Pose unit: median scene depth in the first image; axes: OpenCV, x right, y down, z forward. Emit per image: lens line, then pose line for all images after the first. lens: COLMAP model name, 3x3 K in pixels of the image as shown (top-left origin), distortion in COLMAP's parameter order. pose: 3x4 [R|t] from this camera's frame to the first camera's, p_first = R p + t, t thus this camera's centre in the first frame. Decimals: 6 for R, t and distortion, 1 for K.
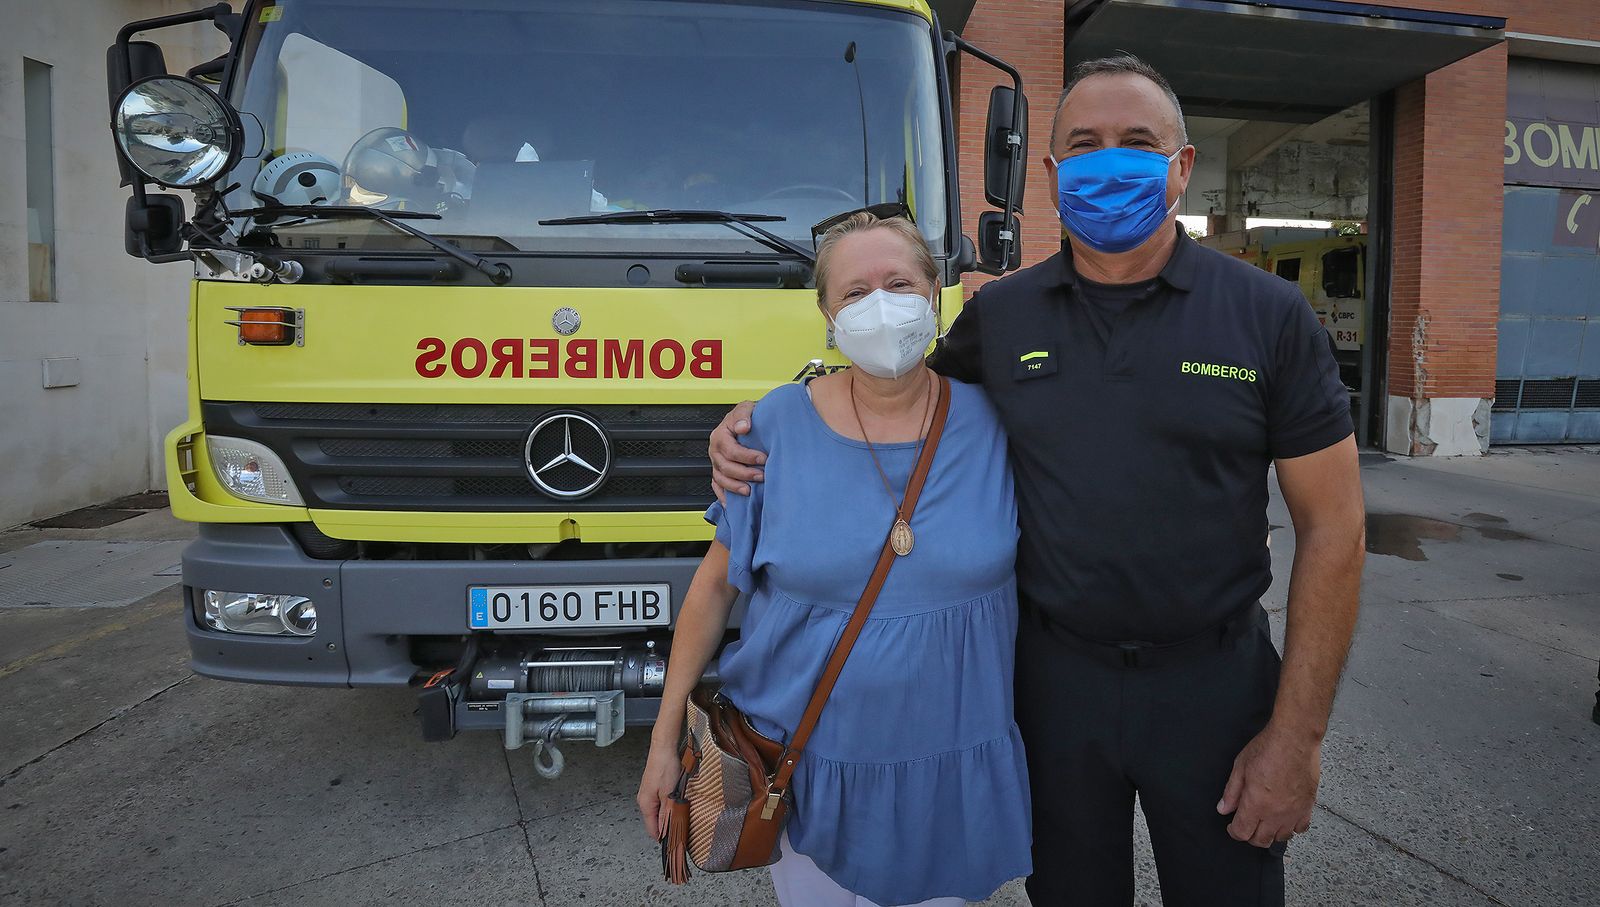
lens RADIAL K [[839.3, 0, 901.6], [0, 839.3, 358.7], [0, 0, 1]] dist [-0.068159, 0.026543]
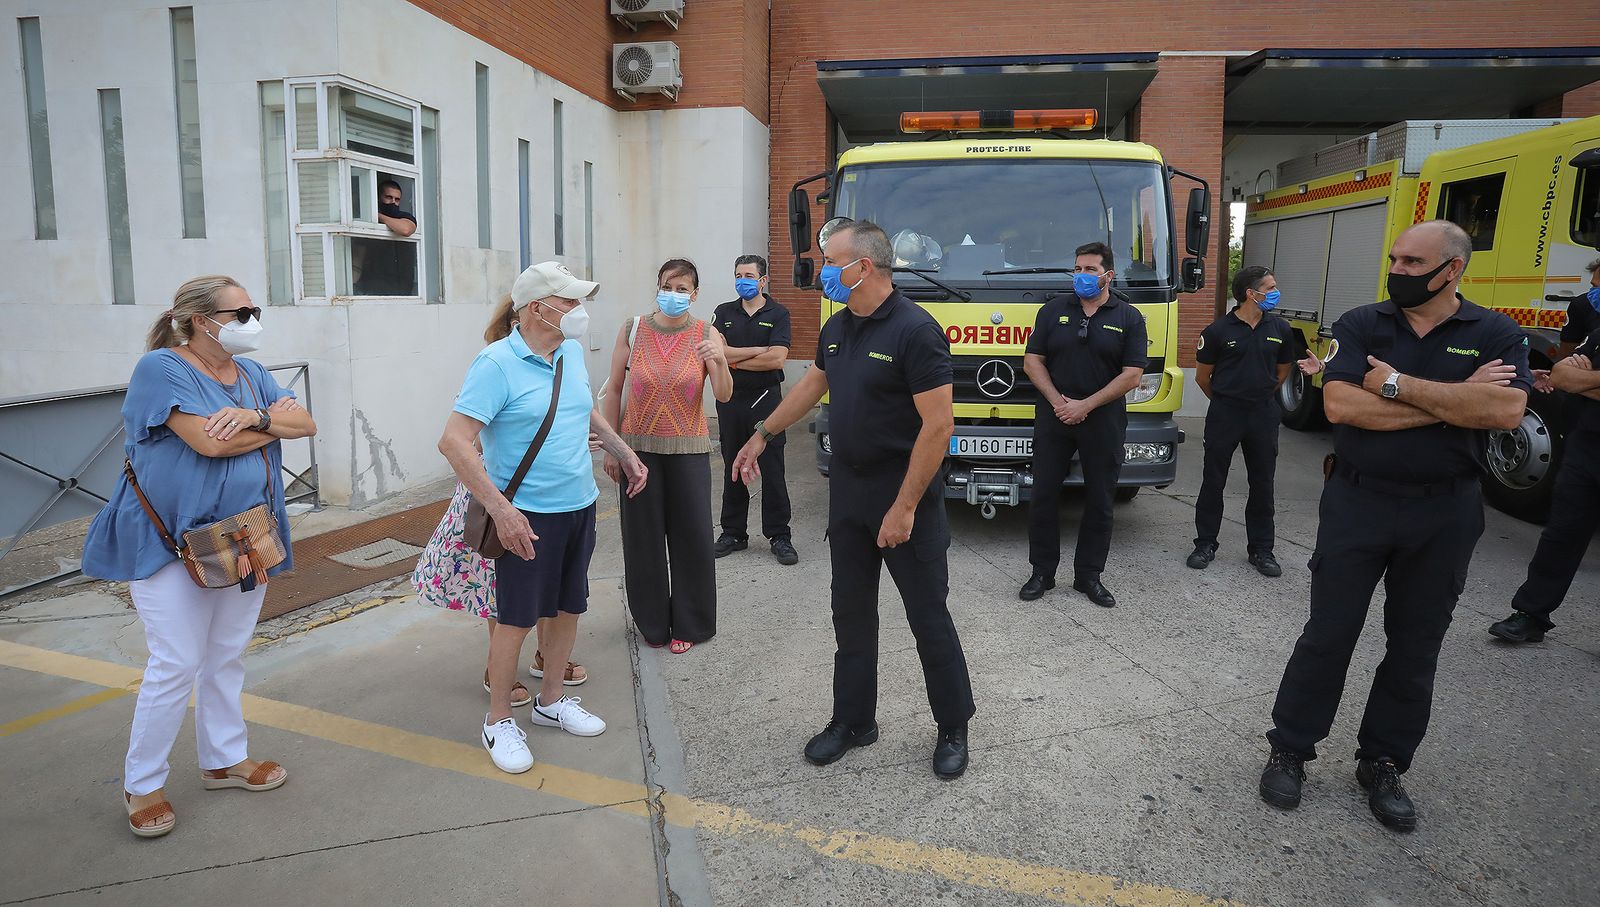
lens RADIAL K [[775.2, 0, 858.6], [0, 775.2, 365.8], [0, 0, 1]] dist [-0.055765, 0.023946]
pose [[0.972162, 0.016971, -0.233695, -0.275014], [-0.008624, 0.999289, 0.036695, 0.008690], [0.234152, -0.033658, 0.971617, -1.120899]]
